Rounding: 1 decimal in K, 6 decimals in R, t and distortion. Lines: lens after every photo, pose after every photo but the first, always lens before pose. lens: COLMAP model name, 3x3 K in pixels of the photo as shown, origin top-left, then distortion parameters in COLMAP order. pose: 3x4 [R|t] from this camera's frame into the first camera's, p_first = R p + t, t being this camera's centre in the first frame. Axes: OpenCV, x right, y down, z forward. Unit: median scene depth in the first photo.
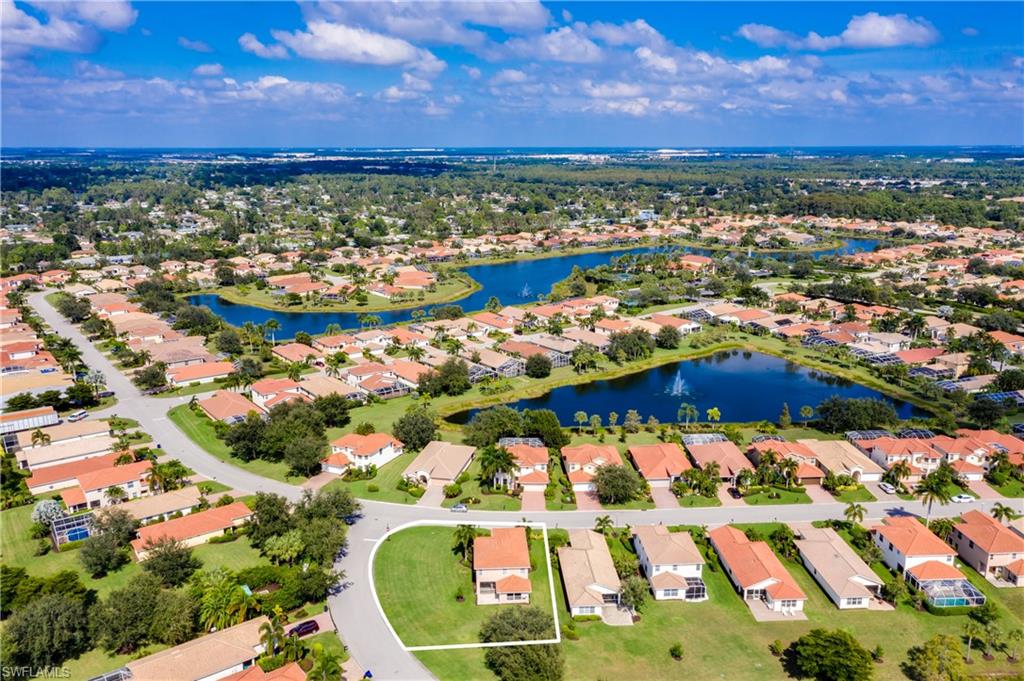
lens RADIAL K [[811.9, 0, 512.0], [0, 811.9, 340.5], [0, 0, 1]] dist [0.000696, 0.008086]
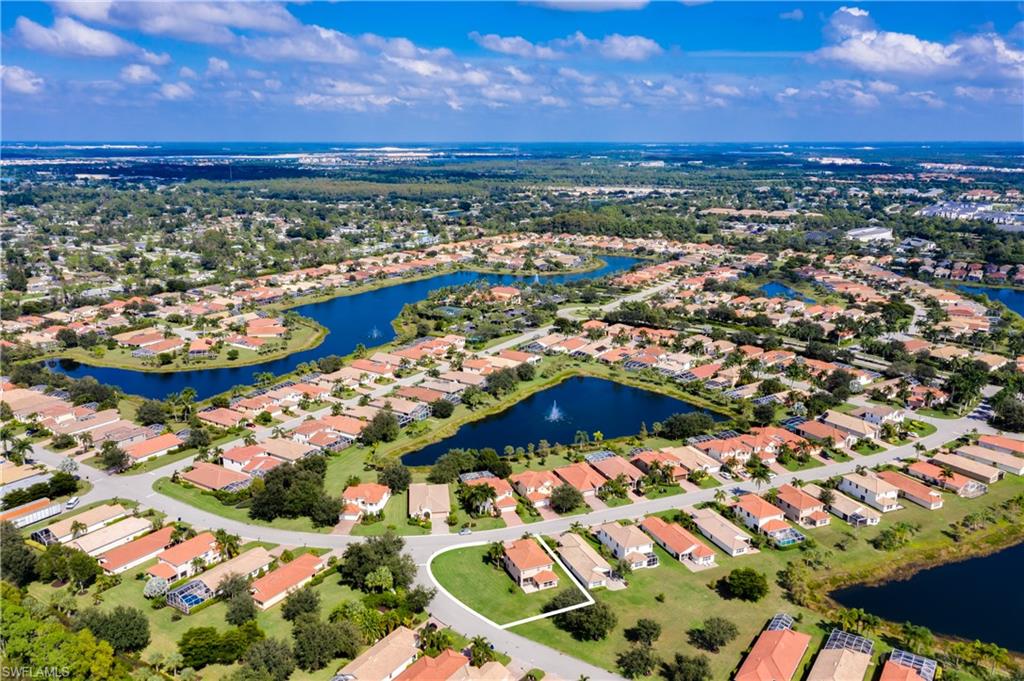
lens RADIAL K [[811.9, 0, 512.0], [0, 811.9, 340.5], [0, 0, 1]] dist [0.000696, 0.008086]
pose [[0.943533, -0.079578, 0.321577, -0.317575], [0.077015, 0.996815, 0.020705, -0.109807], [-0.322201, 0.005230, 0.946657, -0.262743]]
